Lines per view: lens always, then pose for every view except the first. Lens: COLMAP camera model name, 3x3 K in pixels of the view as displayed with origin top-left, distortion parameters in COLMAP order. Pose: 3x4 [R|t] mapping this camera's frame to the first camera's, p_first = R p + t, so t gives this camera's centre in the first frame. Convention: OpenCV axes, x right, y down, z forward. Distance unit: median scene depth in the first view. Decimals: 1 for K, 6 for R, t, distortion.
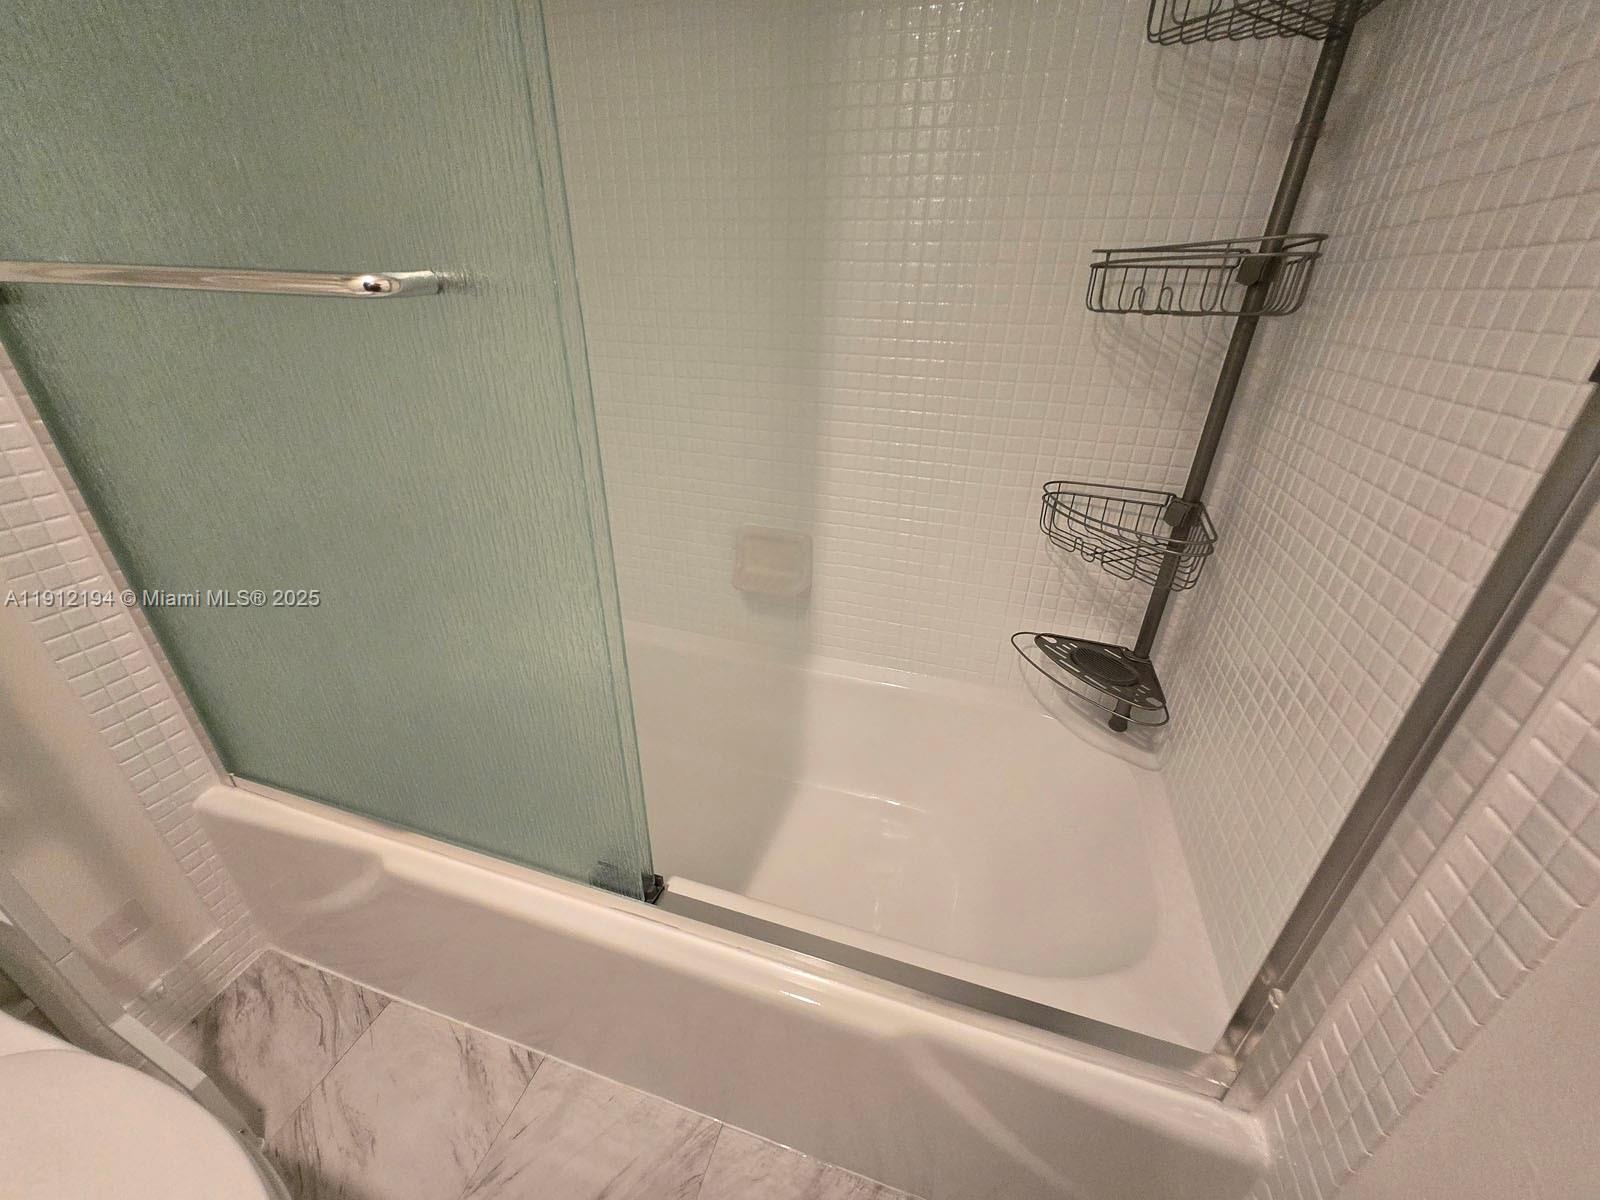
lens RADIAL K [[628.3, 0, 796.4], [0, 628.3, 600.9], [0, 0, 1]] dist [0.003043, 0.000170]
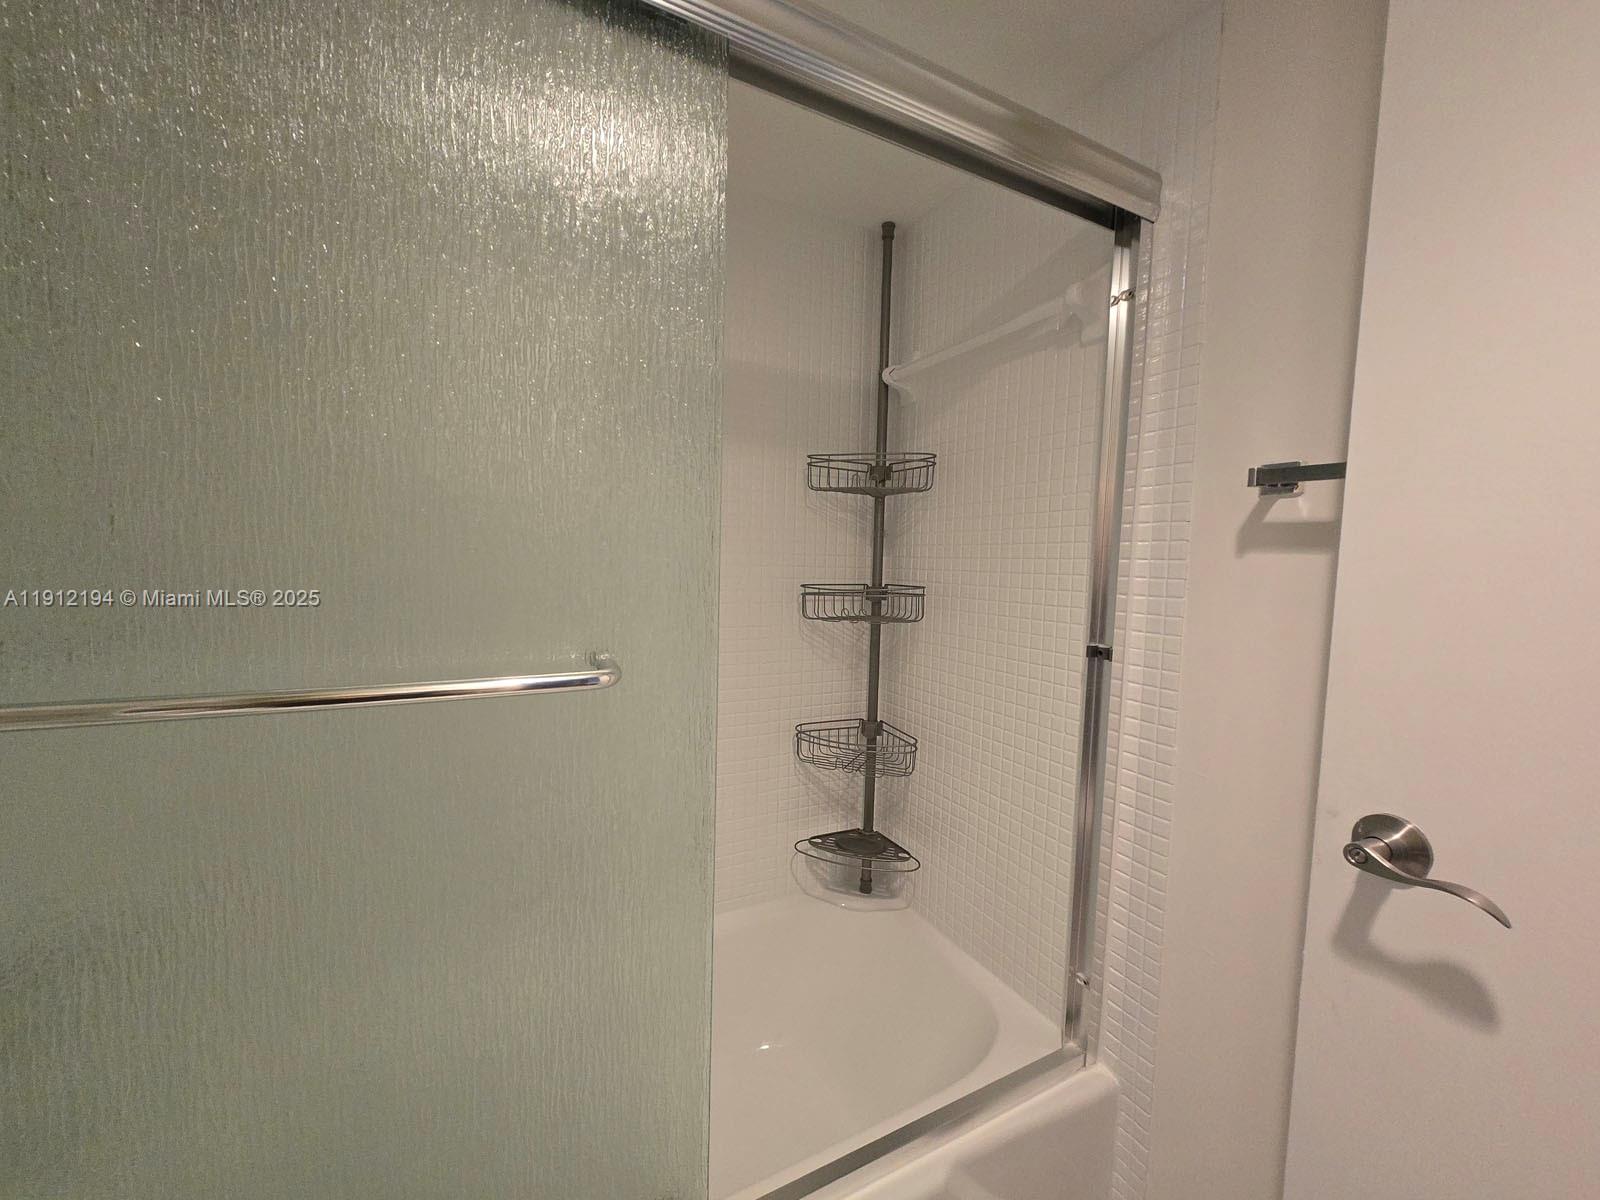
lens RADIAL K [[628.3, 0, 796.4], [0, 628.3, 600.9], [0, 0, 1]] dist [0.003043, 0.000170]
pose [[0.705171, -0.049842, 0.707284, -0.608049], [0.312421, 0.917312, -0.246845, -0.099175], [-0.636496, 0.395038, 0.662433, -0.063552]]
